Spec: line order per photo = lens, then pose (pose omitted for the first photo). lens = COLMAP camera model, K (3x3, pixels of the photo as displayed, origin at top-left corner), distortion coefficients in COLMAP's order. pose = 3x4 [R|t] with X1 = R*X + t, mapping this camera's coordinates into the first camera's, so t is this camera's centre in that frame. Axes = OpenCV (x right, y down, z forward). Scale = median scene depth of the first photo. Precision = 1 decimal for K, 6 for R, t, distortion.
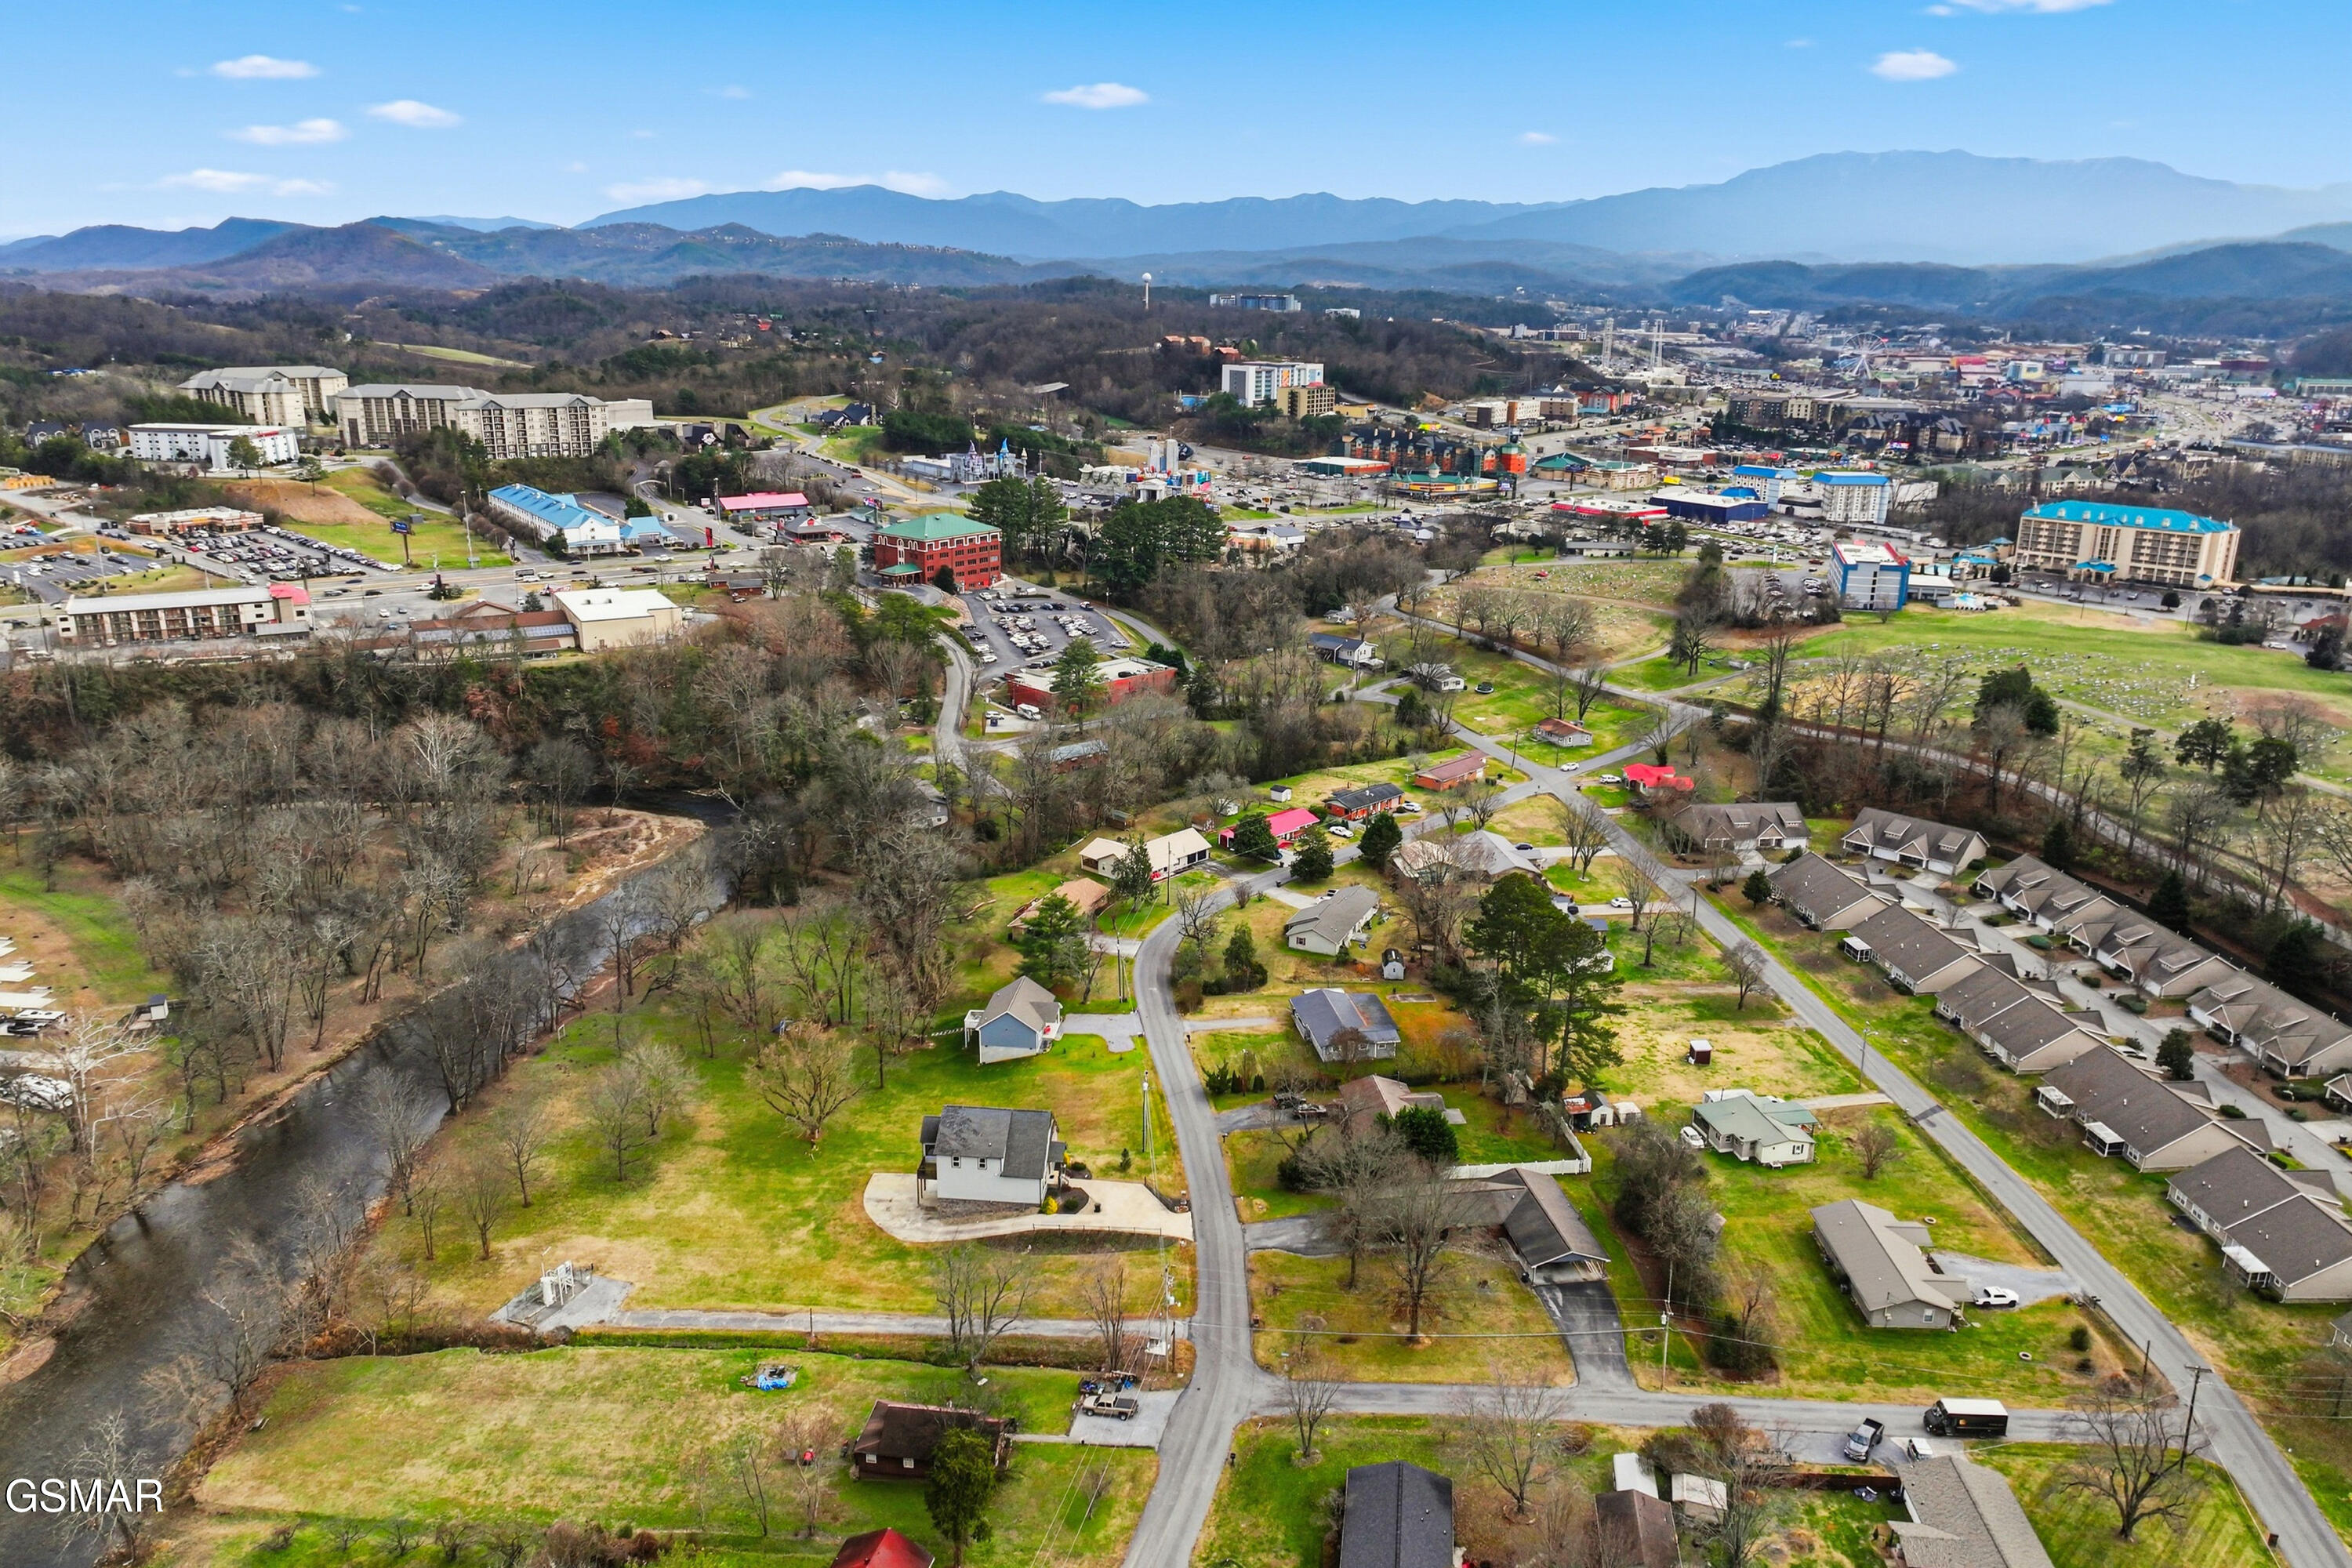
lens RADIAL K [[1662.1, 0, 1176.3], [0, 1662.1, 793.8], [0, 0, 1]] dist [-0.000972, 0.014269]
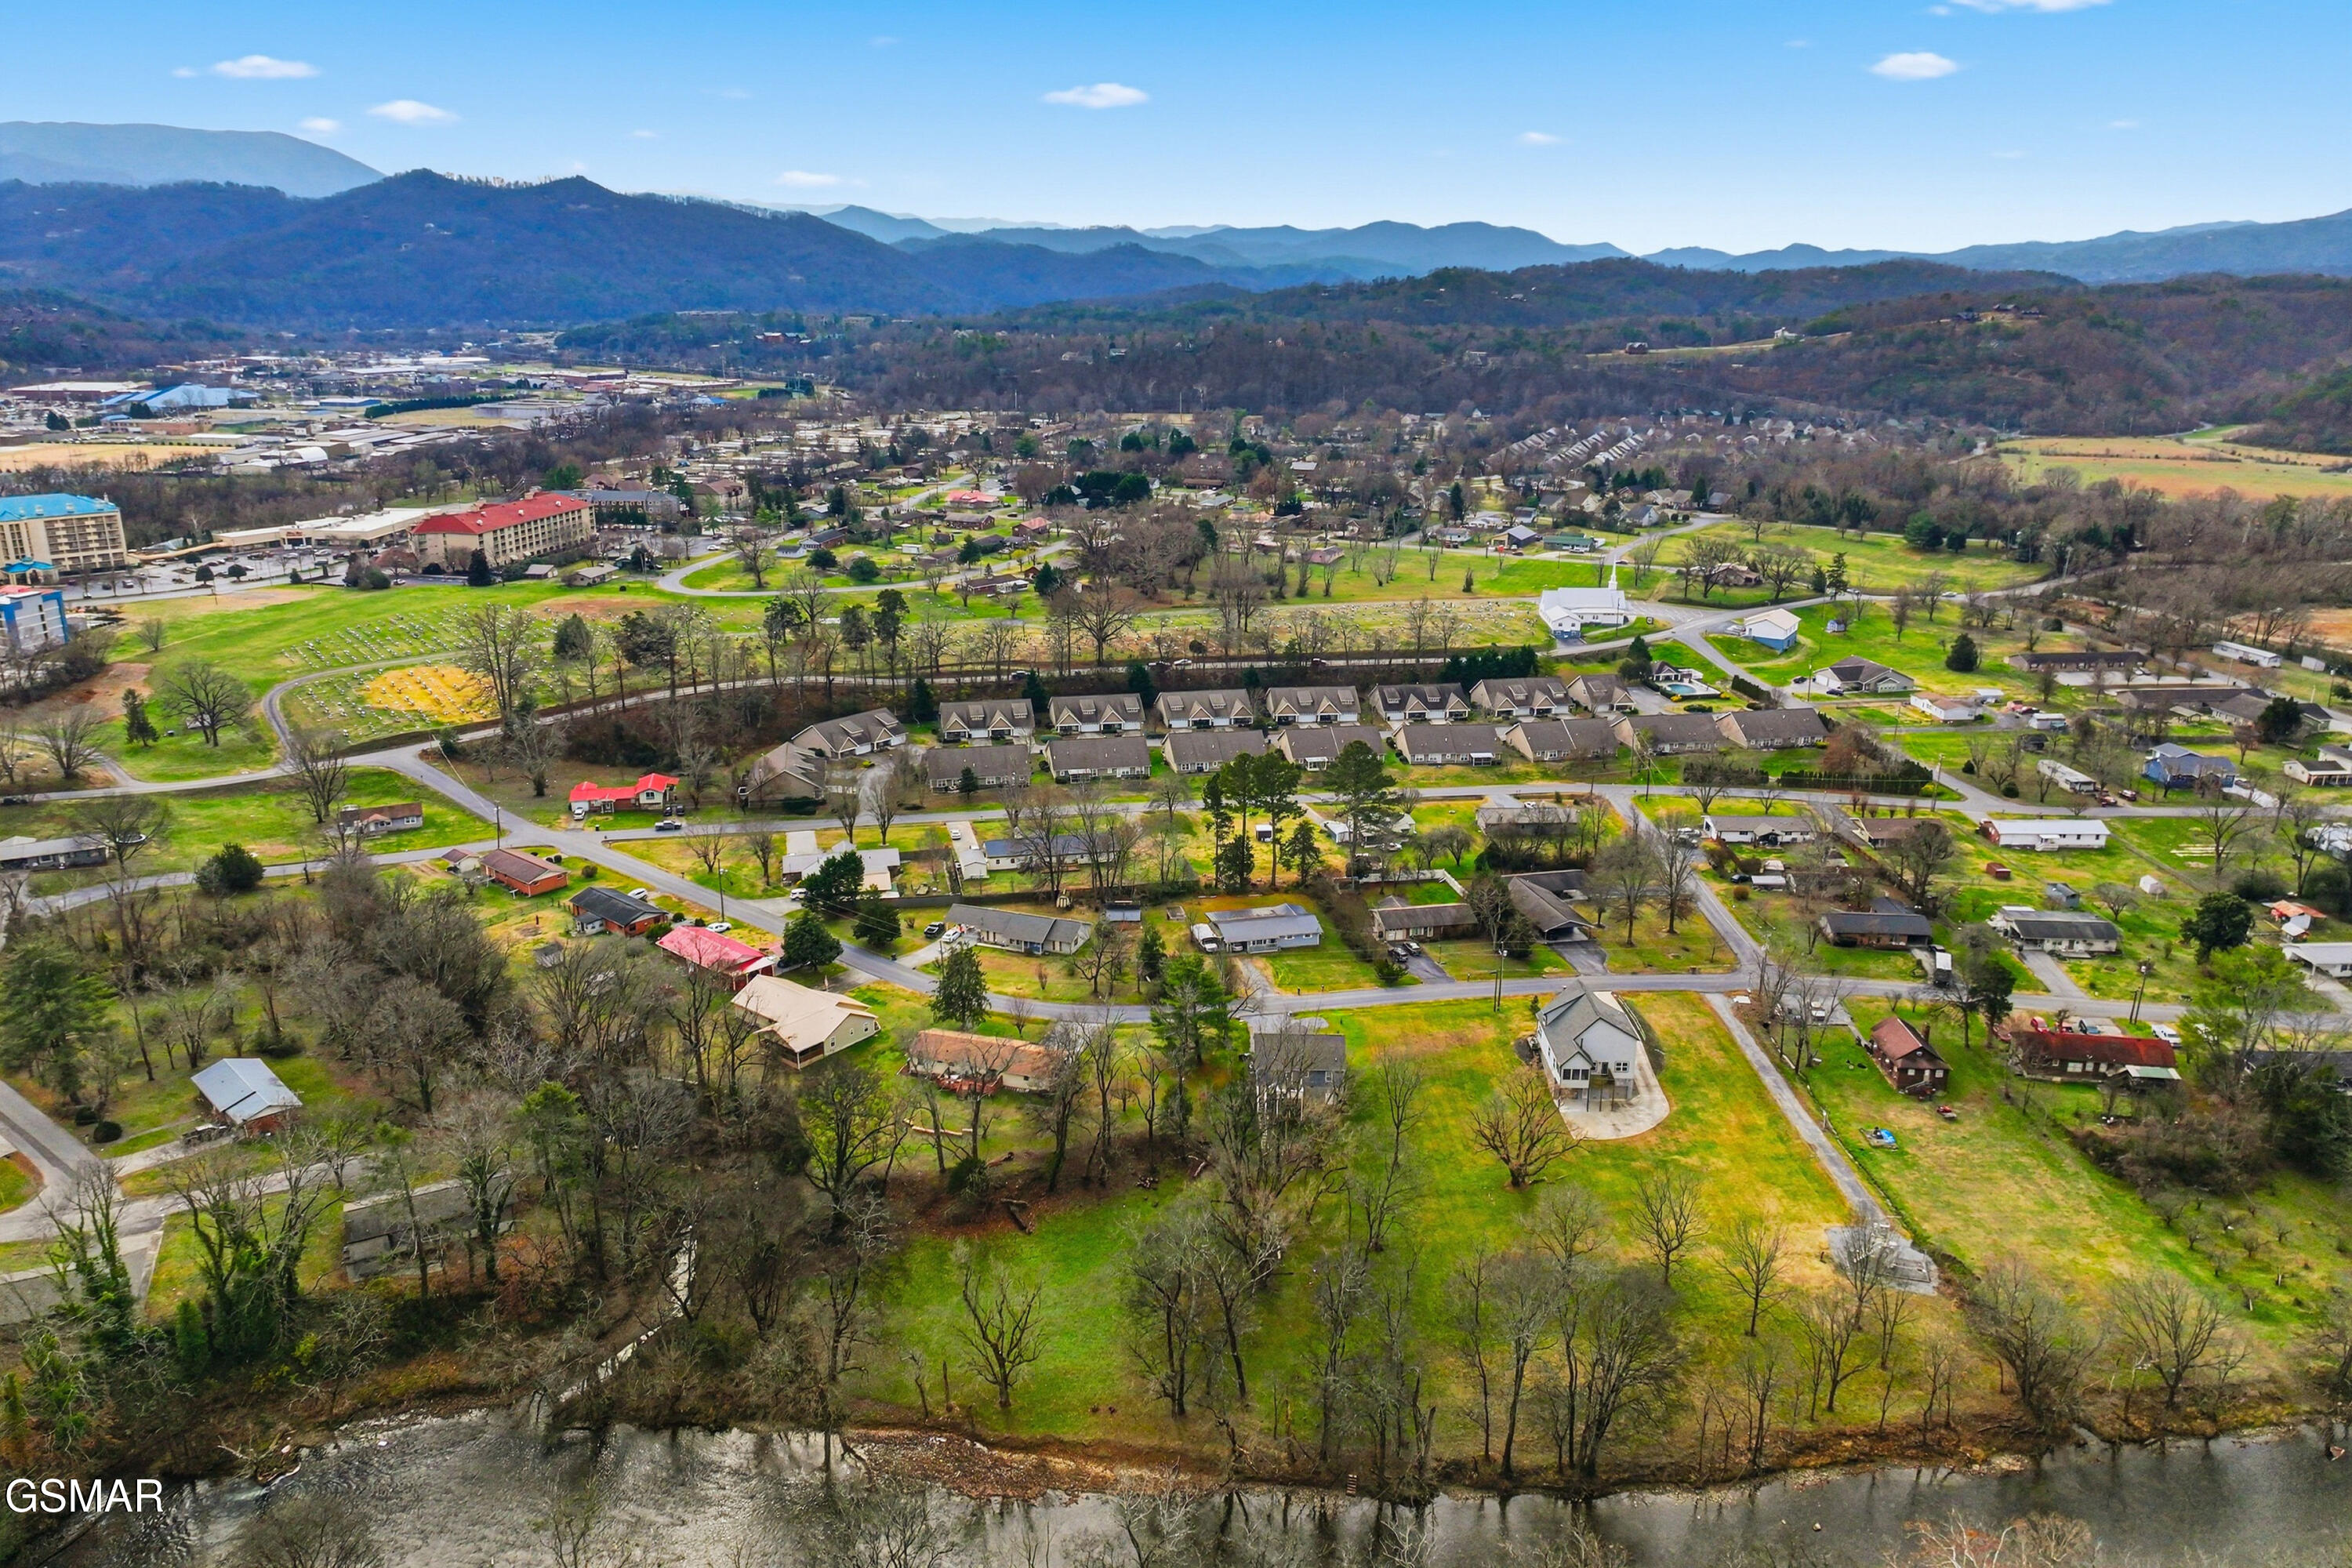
lens RADIAL K [[1662.1, 0, 1191.6], [0, 1662.1, 790.2], [0, 0, 1]] dist [-0.000972, 0.014269]
pose [[-0.104014, -0.304383, 0.946854, -0.435468], [0.279133, 0.904821, 0.321534, -0.151110], [-0.954603, 0.297742, -0.009151, 0.471824]]
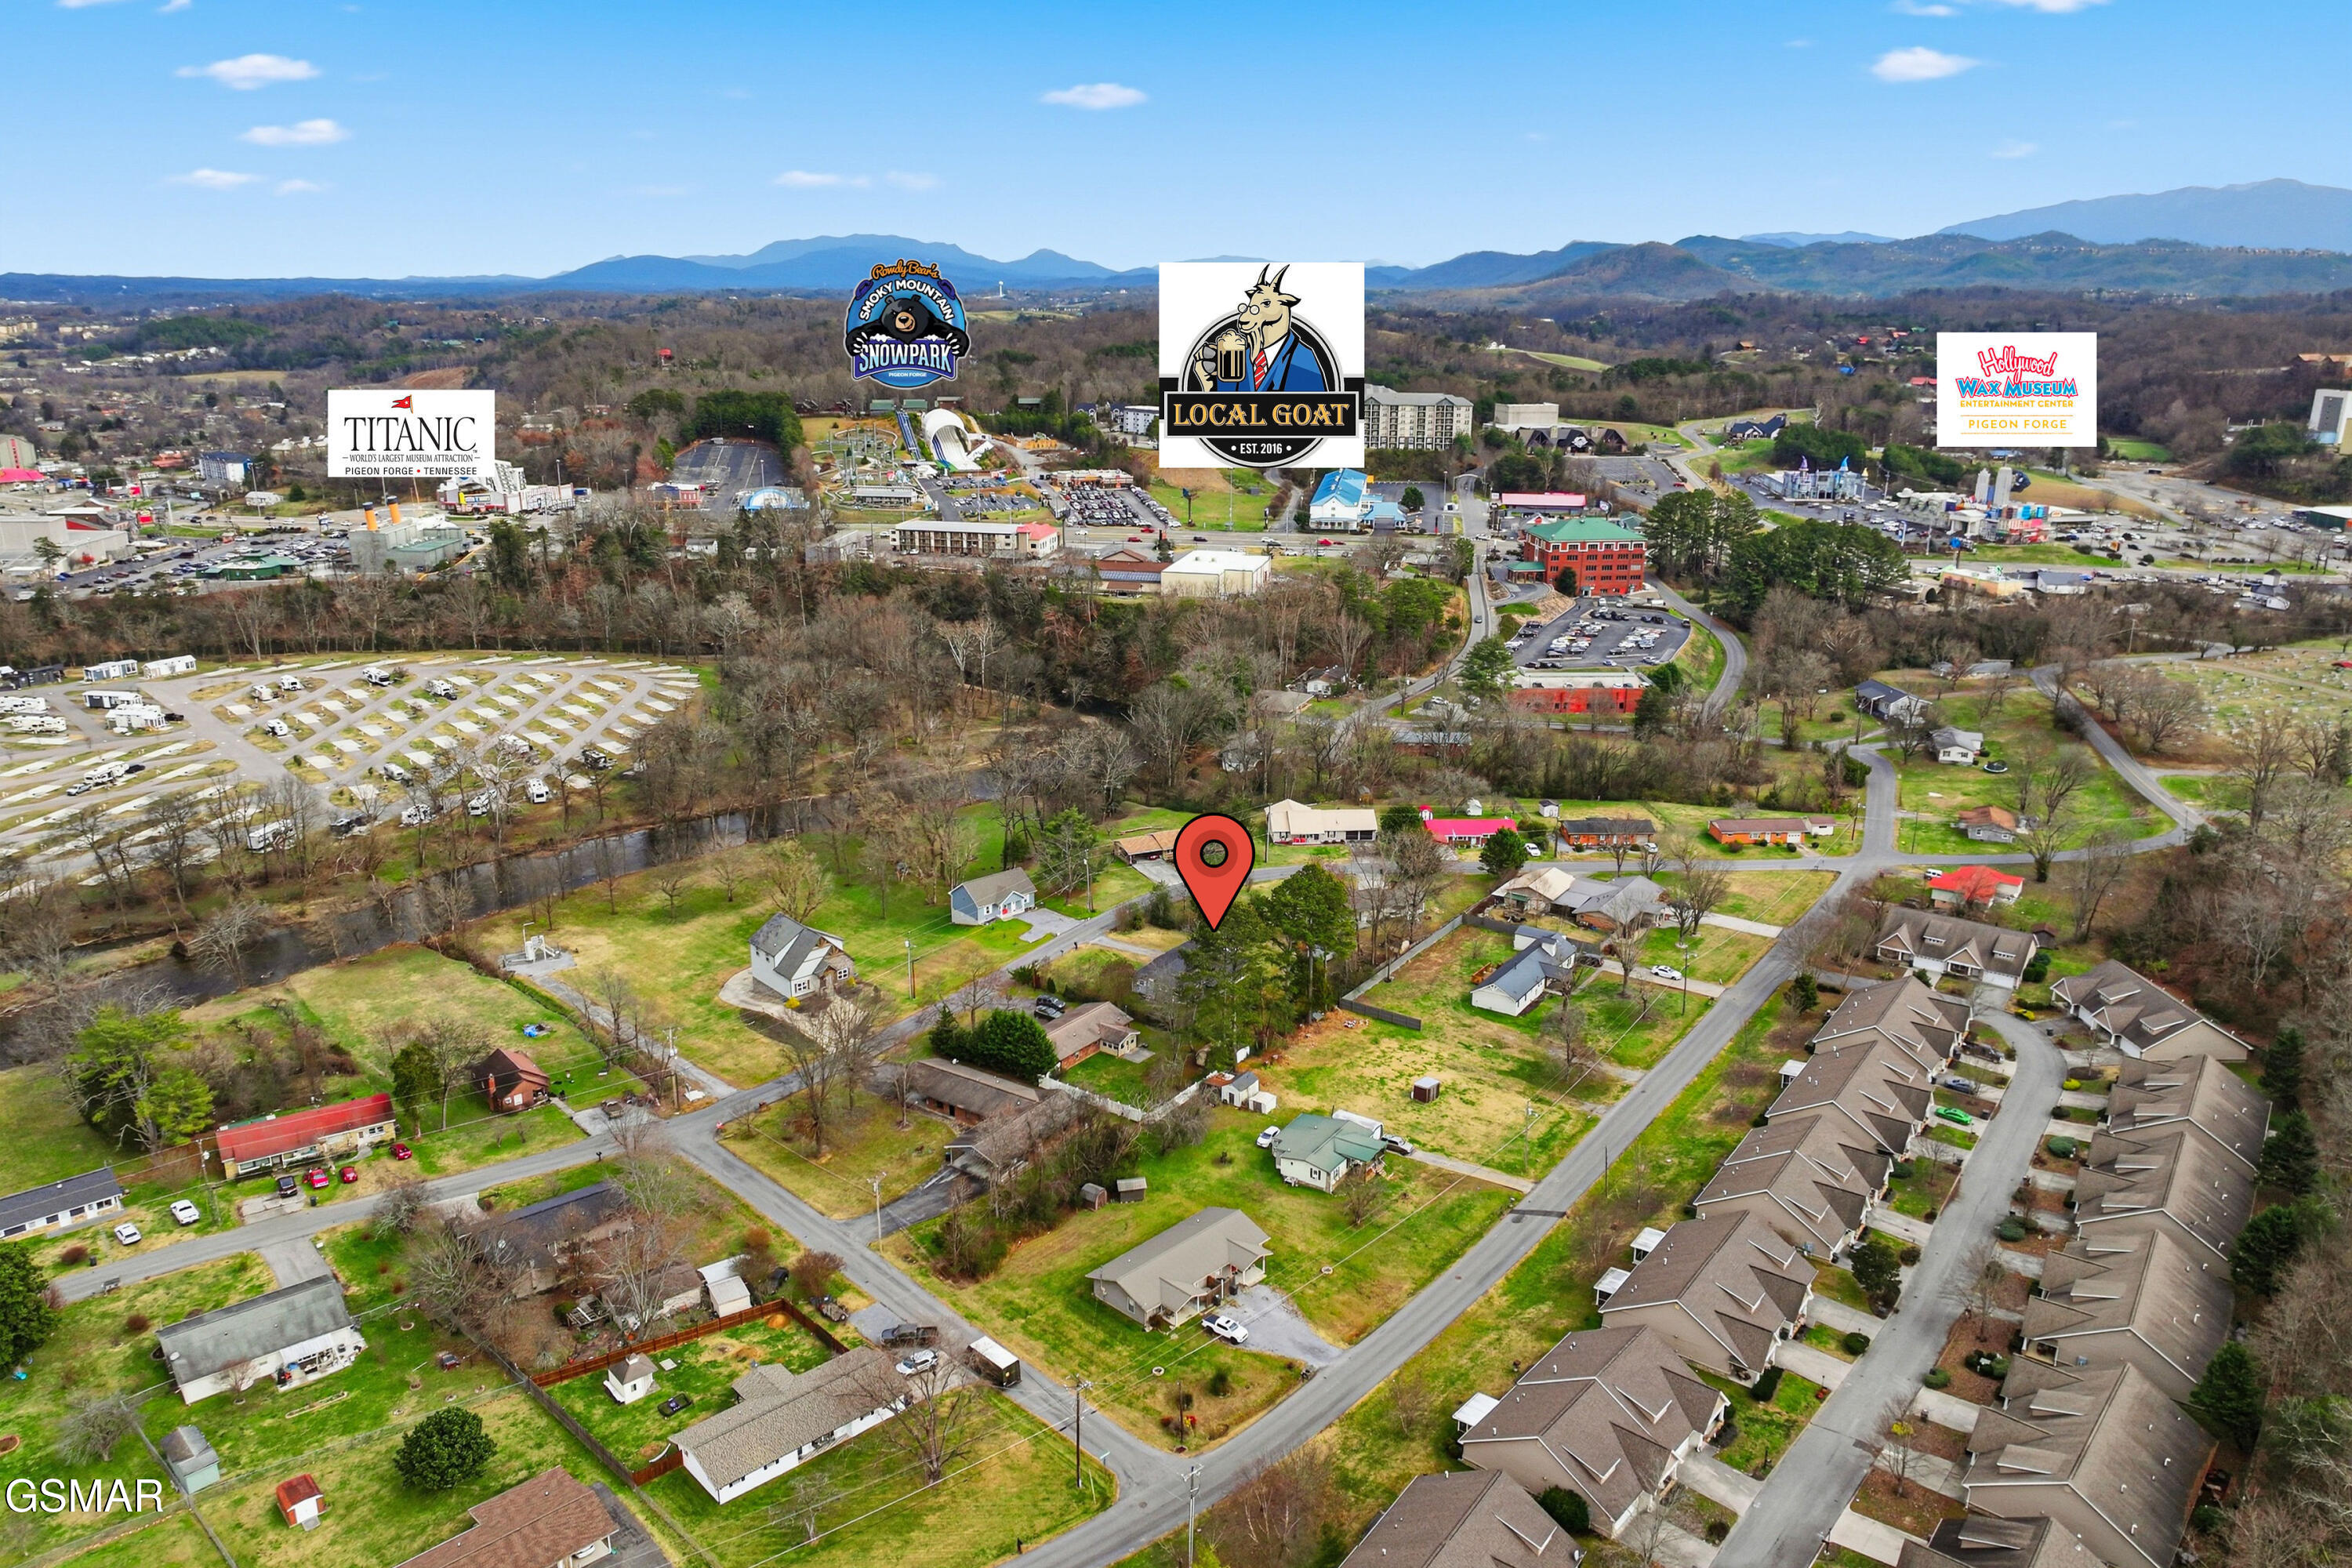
lens RADIAL K [[1662.1, 0, 1158.9], [0, 1662.1, 779.6], [0, 0, 1]] dist [-0.000972, 0.014269]
pose [[0.730495, 0.184963, -0.657393, 0.353924], [-0.195508, 0.978974, 0.058195, -0.019189], [0.654335, 0.086014, 0.751297, 0.077297]]
